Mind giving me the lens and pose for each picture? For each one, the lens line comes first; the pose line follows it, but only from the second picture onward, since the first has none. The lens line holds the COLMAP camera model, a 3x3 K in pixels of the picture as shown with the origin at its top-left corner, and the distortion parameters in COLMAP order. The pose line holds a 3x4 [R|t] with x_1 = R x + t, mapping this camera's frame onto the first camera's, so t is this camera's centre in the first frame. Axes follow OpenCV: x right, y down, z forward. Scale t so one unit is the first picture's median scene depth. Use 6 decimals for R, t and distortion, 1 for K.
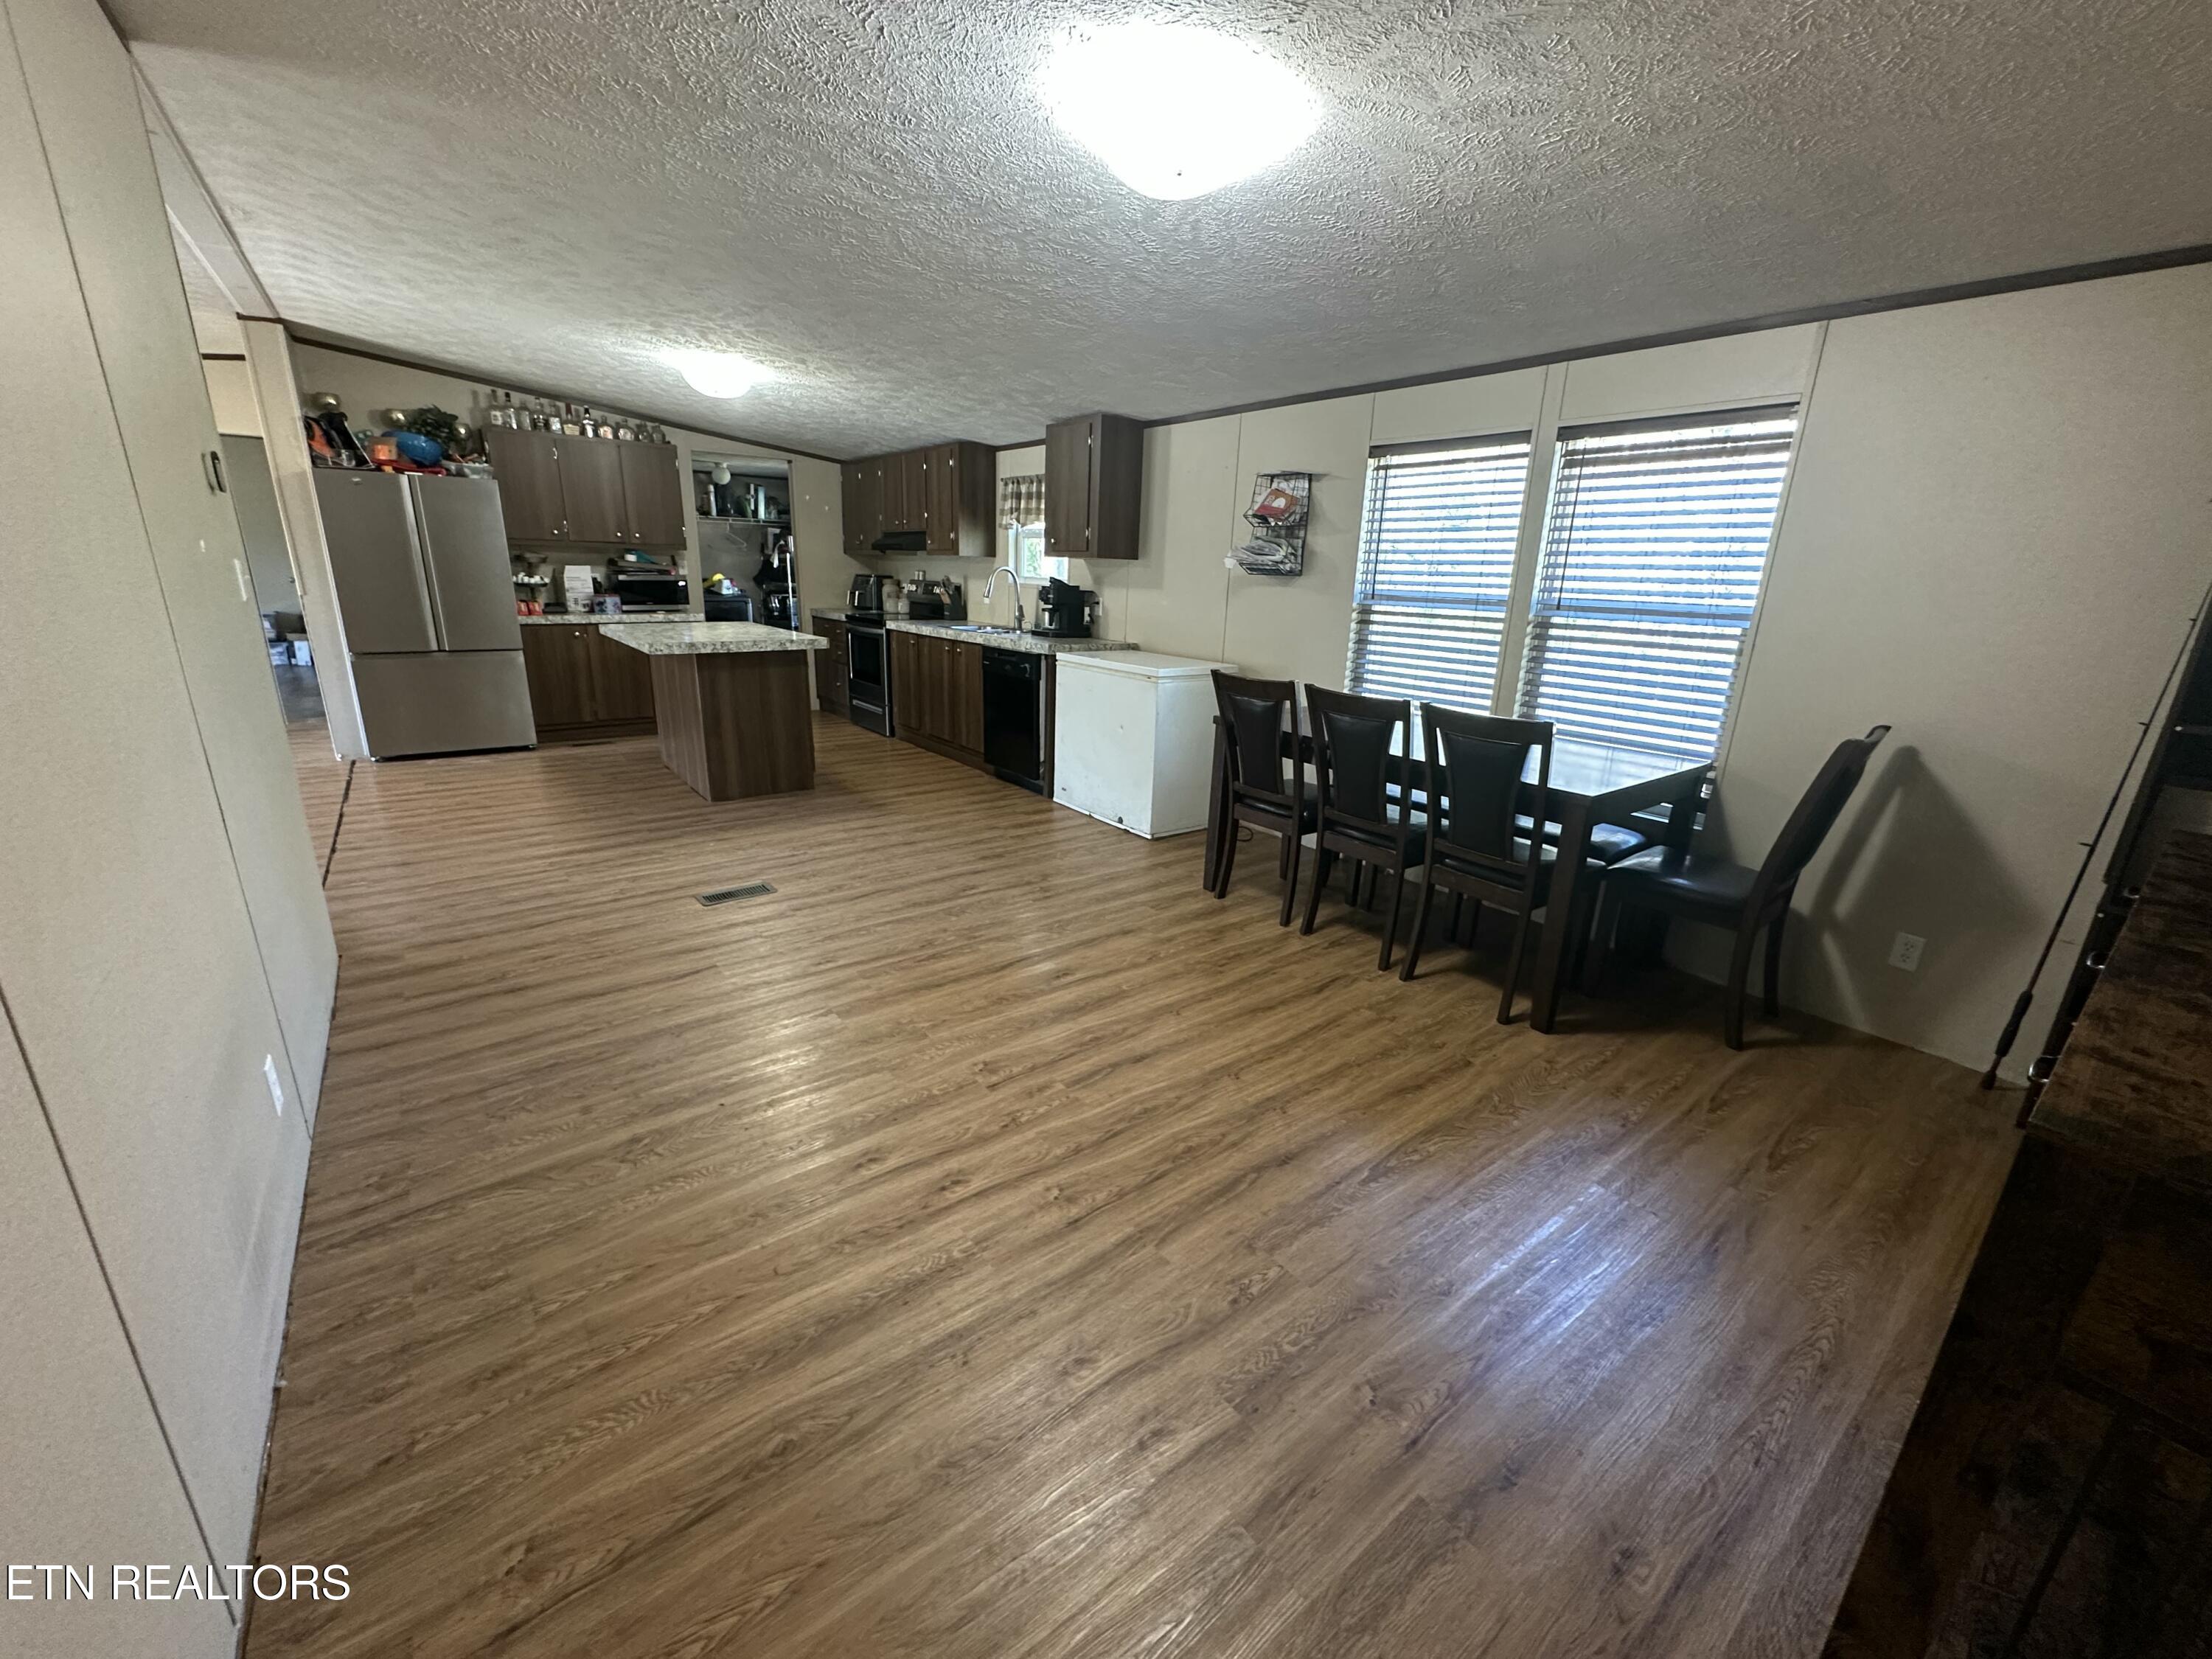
lens RADIAL K [[879.5, 0, 1094.7], [0, 879.5, 836.5], [0, 0, 1]] dist [-0.001863, 0.000571]
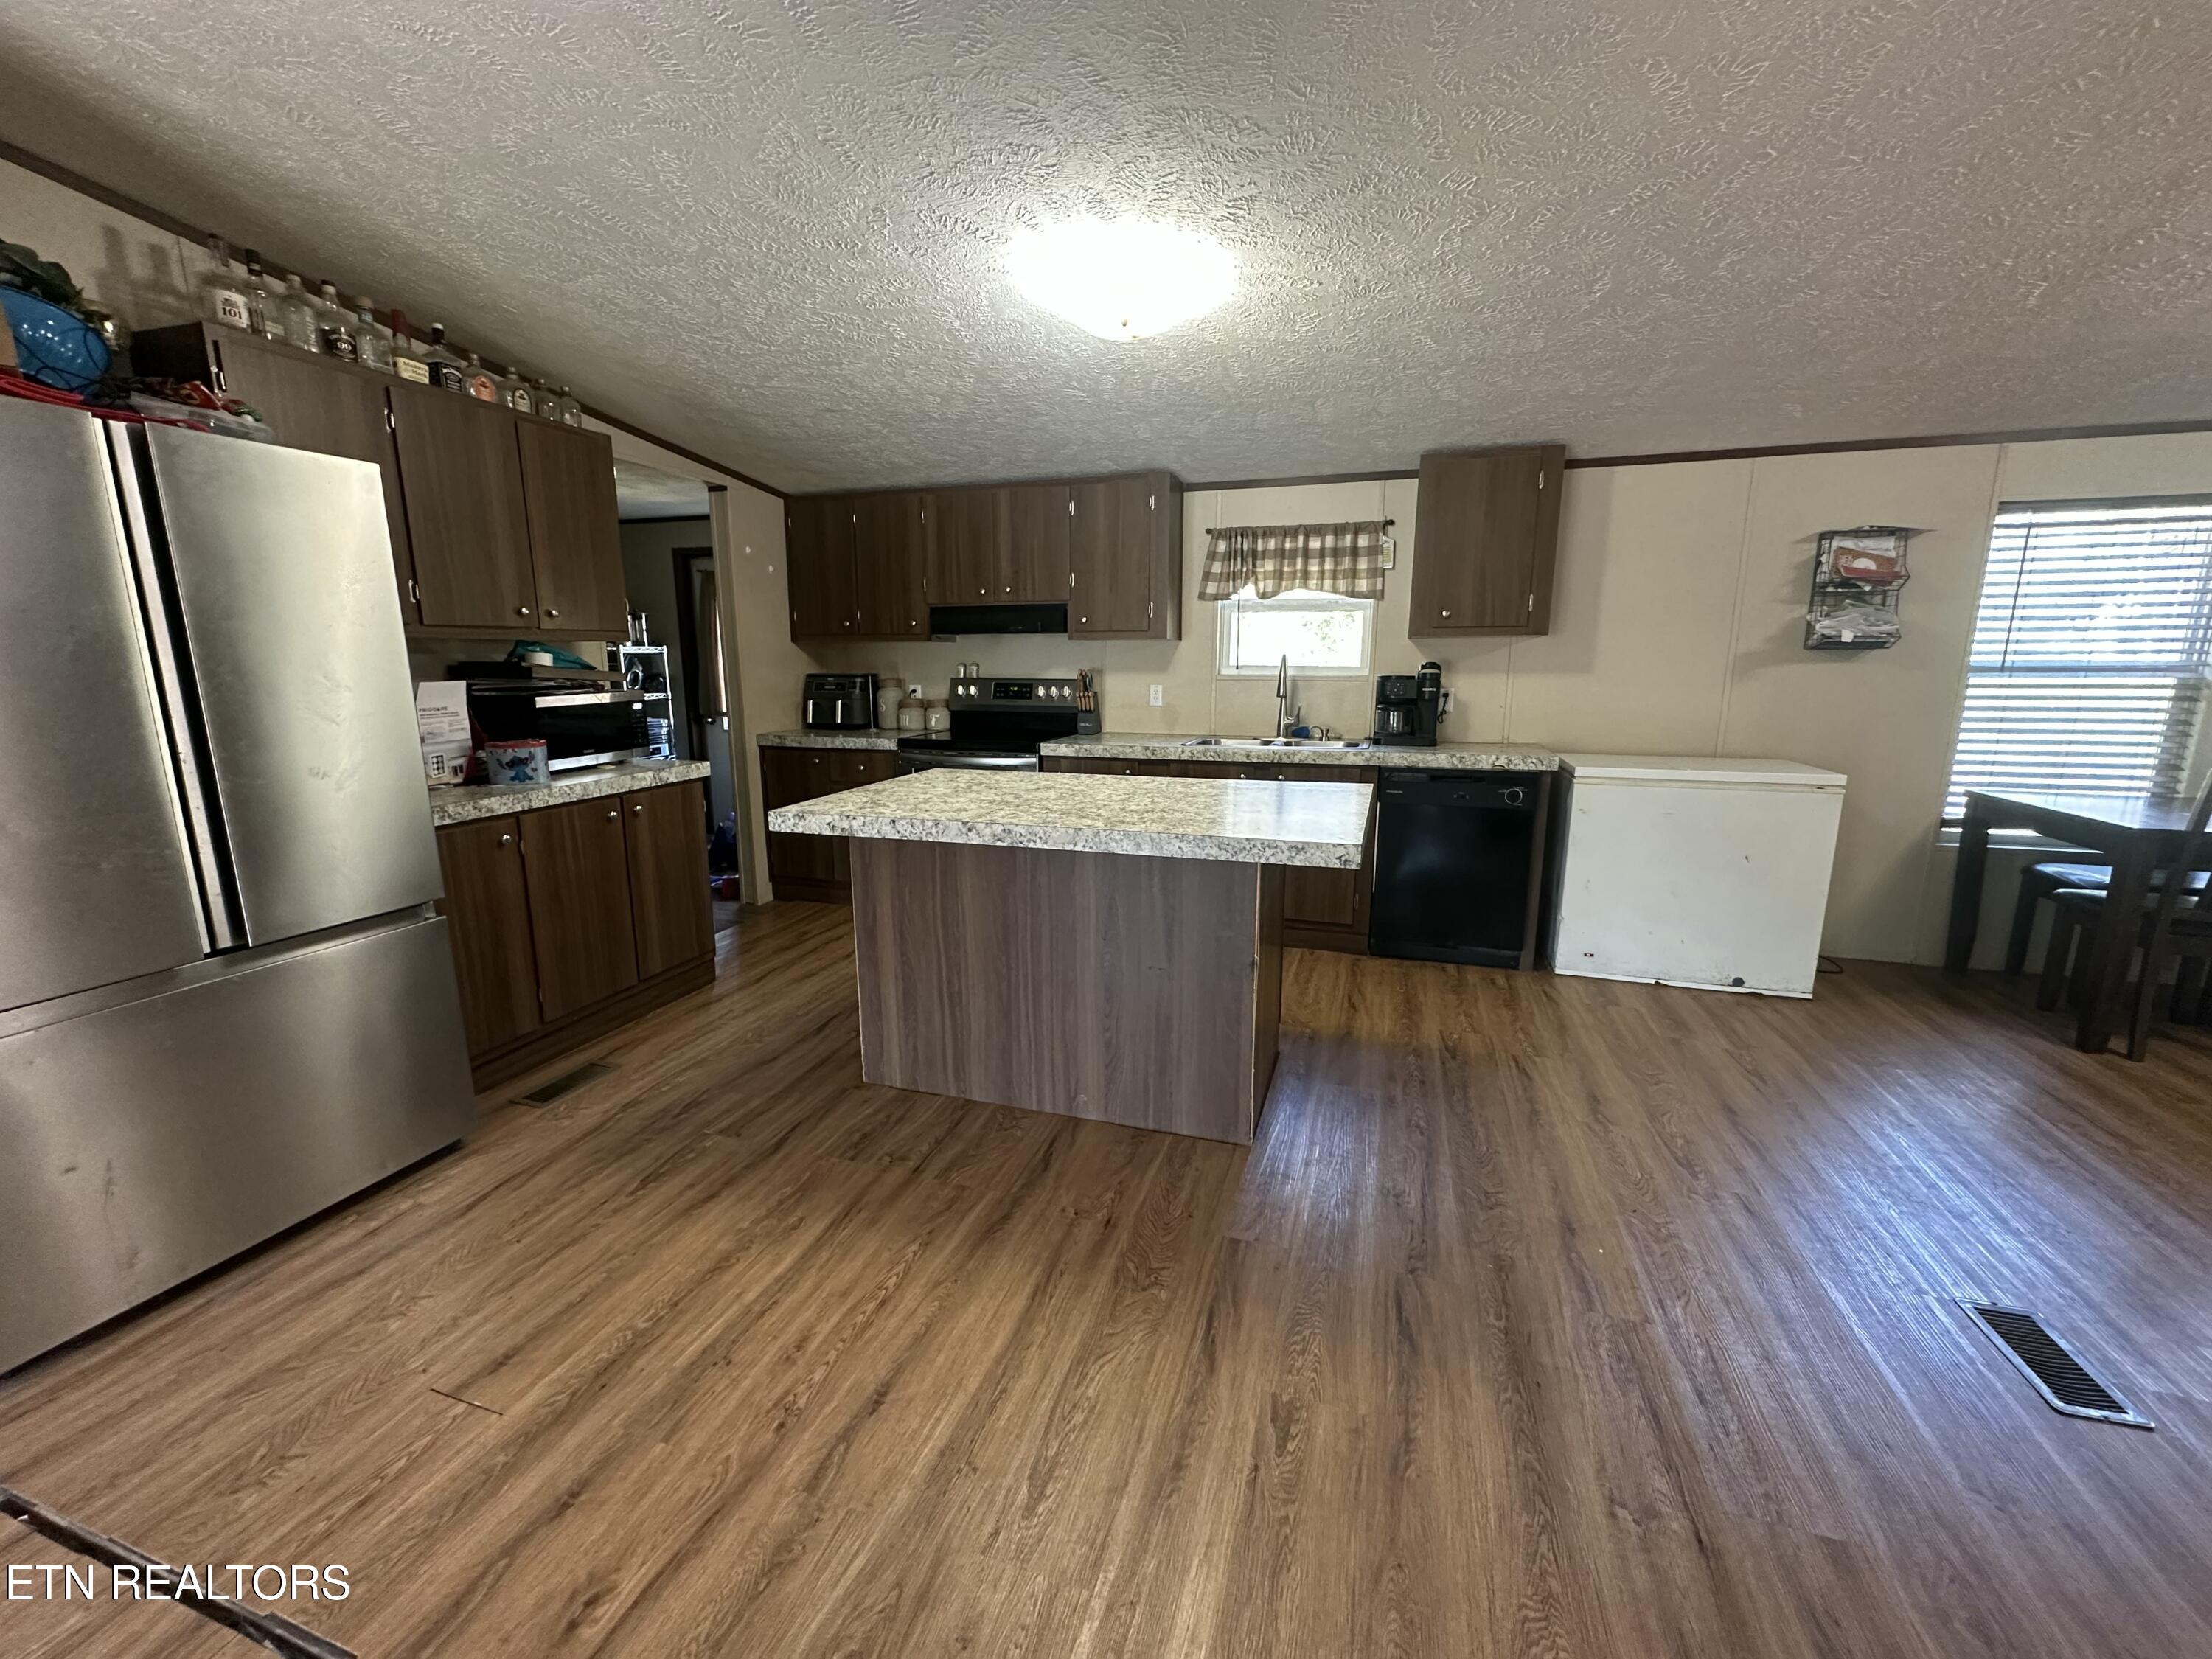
lens RADIAL K [[879.5, 0, 1102.3], [0, 879.5, 830.9], [0, 0, 1]] dist [-0.001863, 0.000571]
pose [[0.817924, -0.144686, 0.556837, -0.983133], [0.194944, 0.980304, -0.031630, -0.273943], [-0.541293, 0.134423, 0.830020, 0.818650]]
